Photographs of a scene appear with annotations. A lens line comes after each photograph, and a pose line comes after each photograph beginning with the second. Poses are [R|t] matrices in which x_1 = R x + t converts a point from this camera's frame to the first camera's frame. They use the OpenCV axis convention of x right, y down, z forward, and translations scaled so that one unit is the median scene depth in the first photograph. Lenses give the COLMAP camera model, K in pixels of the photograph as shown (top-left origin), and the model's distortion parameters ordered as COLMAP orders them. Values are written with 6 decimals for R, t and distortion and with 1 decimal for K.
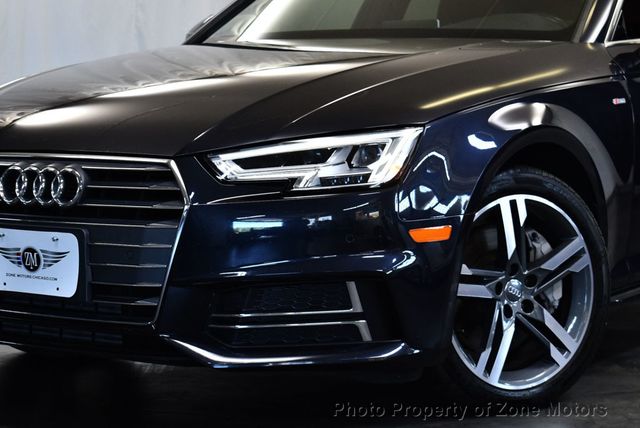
lens RADIAL K [[1681.6, 0, 351.1], [0, 1681.6, 195.1], [0, 0, 1]] dist [-0.057658, -0.283151]
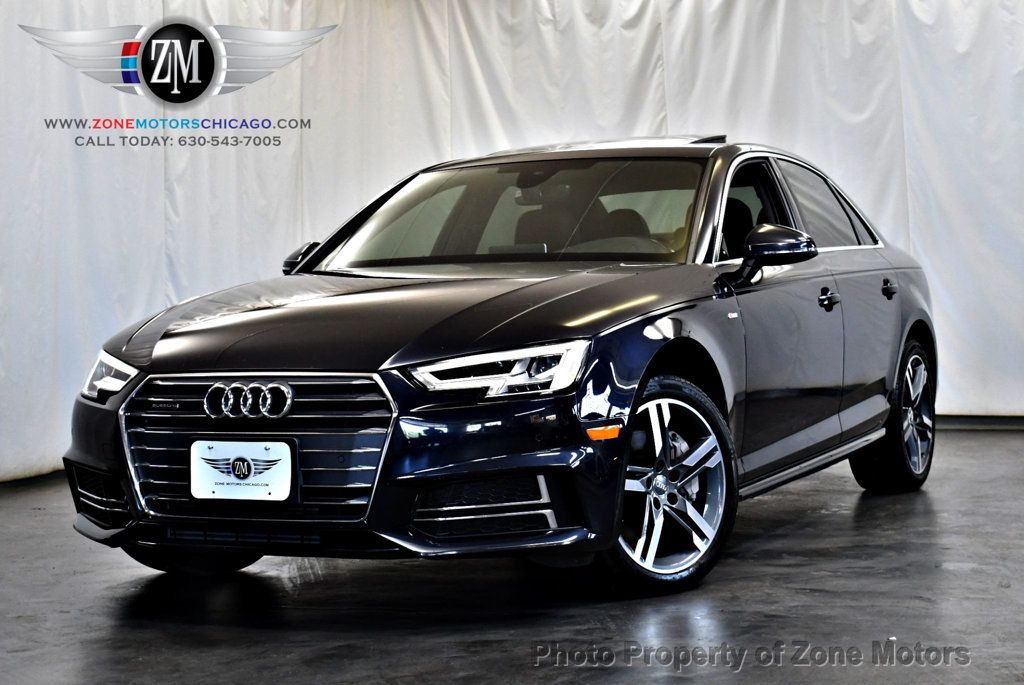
lens RADIAL K [[1932.4, 0, 512.0], [0, 1932.4, 342.5], [0, 0, 1]] dist [-0.014928, 0.037443]
pose [[0.990308, -0.024289, 0.136745, -0.185535], [0.031613, 0.998165, -0.051648, 0.026933], [-0.135240, 0.055470, 0.989259, -0.282108]]
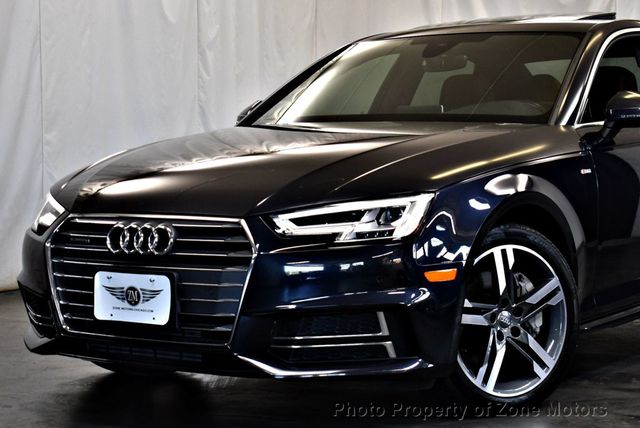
lens RADIAL K [[1462.8, 0, 320.0], [0, 1462.8, 214.0], [0, 0, 1]] dist [0.031451, -0.144849]
pose [[0.999746, -0.003929, -0.022206, -0.020255], [0.003428, 0.999739, -0.022587, 0.000905], [0.022289, 0.022505, 0.999498, -0.130874]]
